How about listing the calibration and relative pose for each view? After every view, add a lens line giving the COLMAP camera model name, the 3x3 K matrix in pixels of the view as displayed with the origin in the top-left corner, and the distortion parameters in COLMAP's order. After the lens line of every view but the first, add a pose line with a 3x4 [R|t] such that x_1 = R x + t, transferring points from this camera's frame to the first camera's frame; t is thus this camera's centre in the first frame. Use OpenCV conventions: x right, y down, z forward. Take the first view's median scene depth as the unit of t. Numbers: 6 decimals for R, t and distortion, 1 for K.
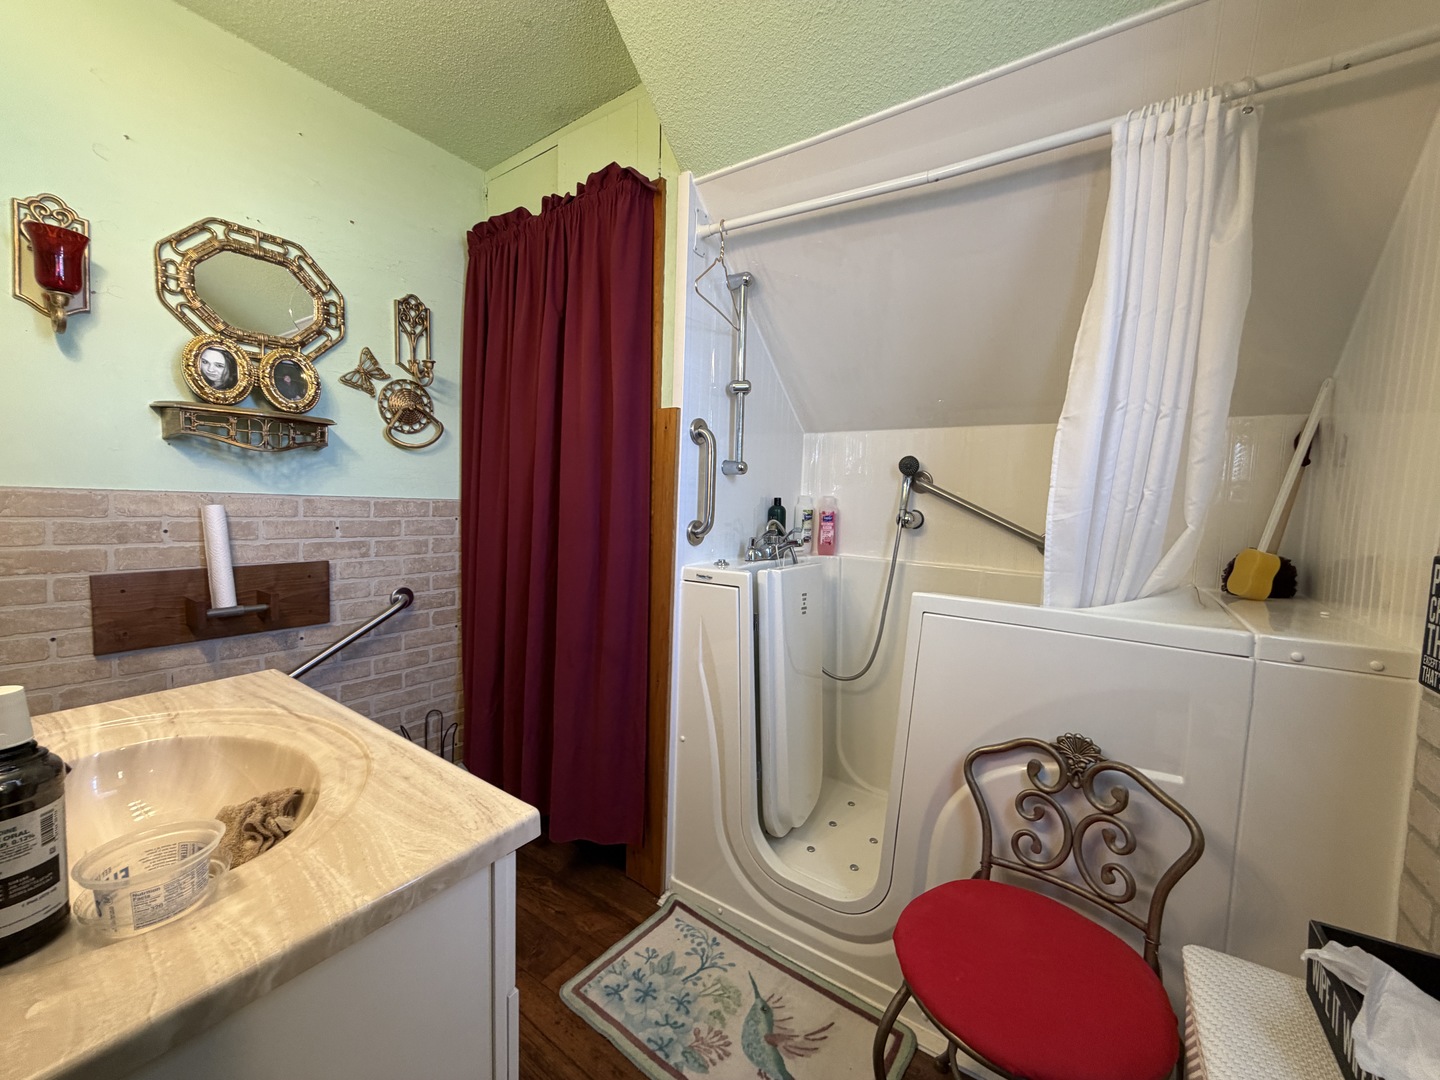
lens RADIAL K [[580.0, 0, 713.1], [0, 580.0, 538.7], [0, 0, 1]] dist [0.001549, 0.000080]
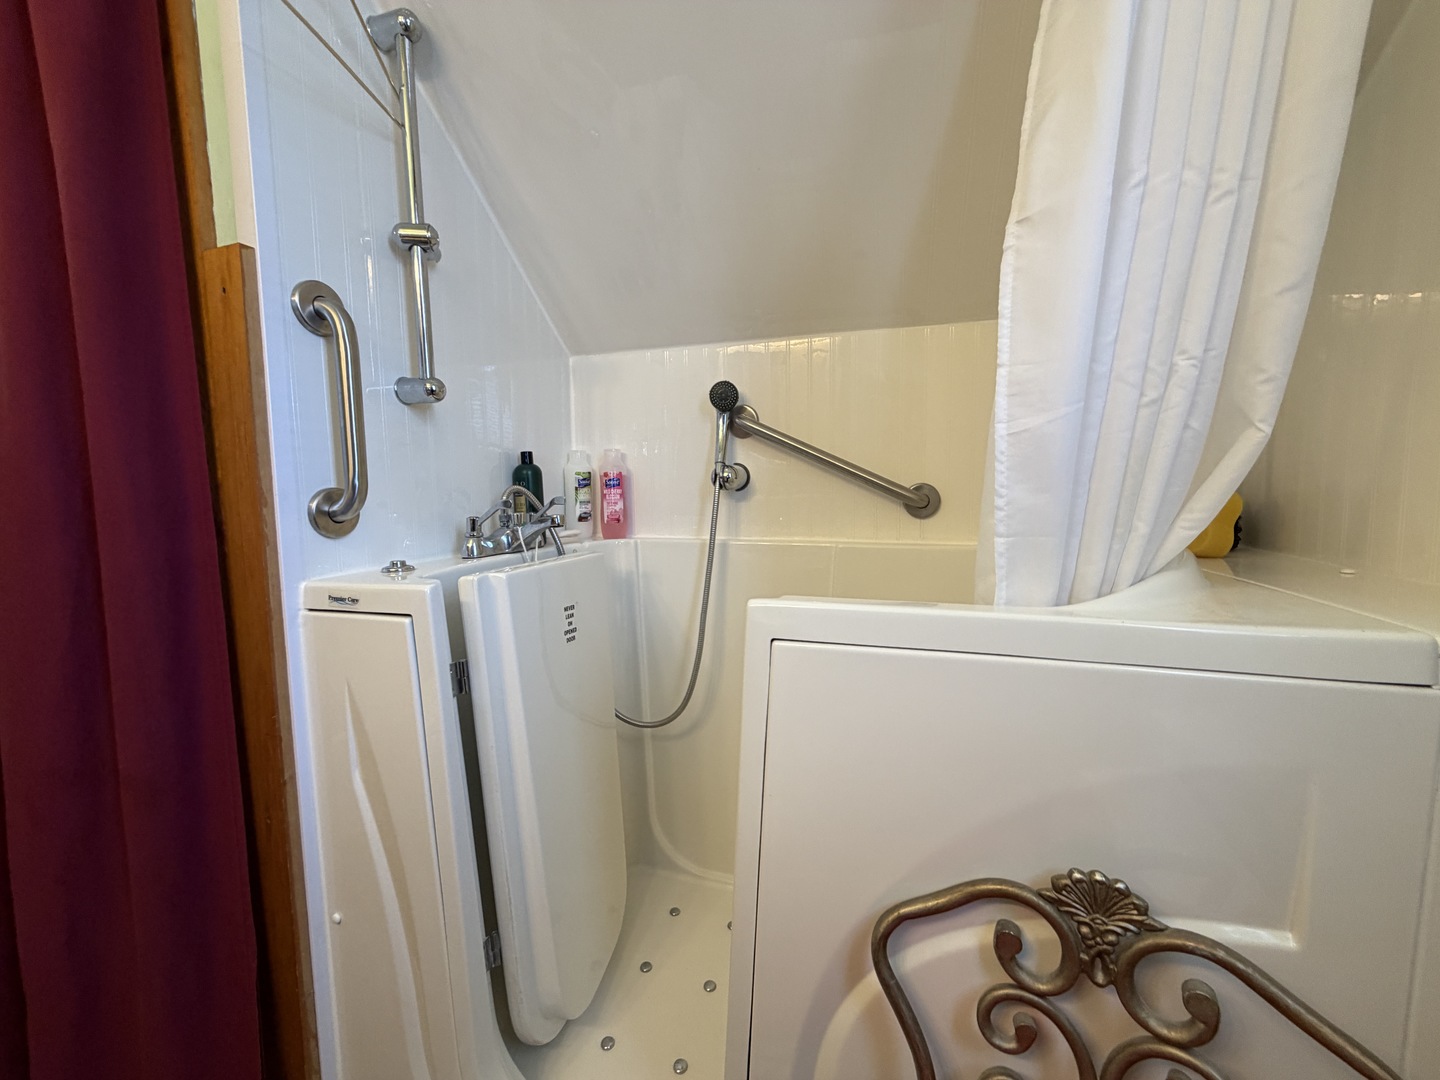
lens RADIAL K [[580.0, 0, 713.1], [0, 580.0, 538.7], [0, 0, 1]] dist [0.001549, 0.000080]
pose [[0.953529, -0.072968, 0.292331, 0.133743], [0.066094, 0.997256, 0.033336, 0.017054], [-0.293962, -0.012465, 0.955736, 0.410181]]
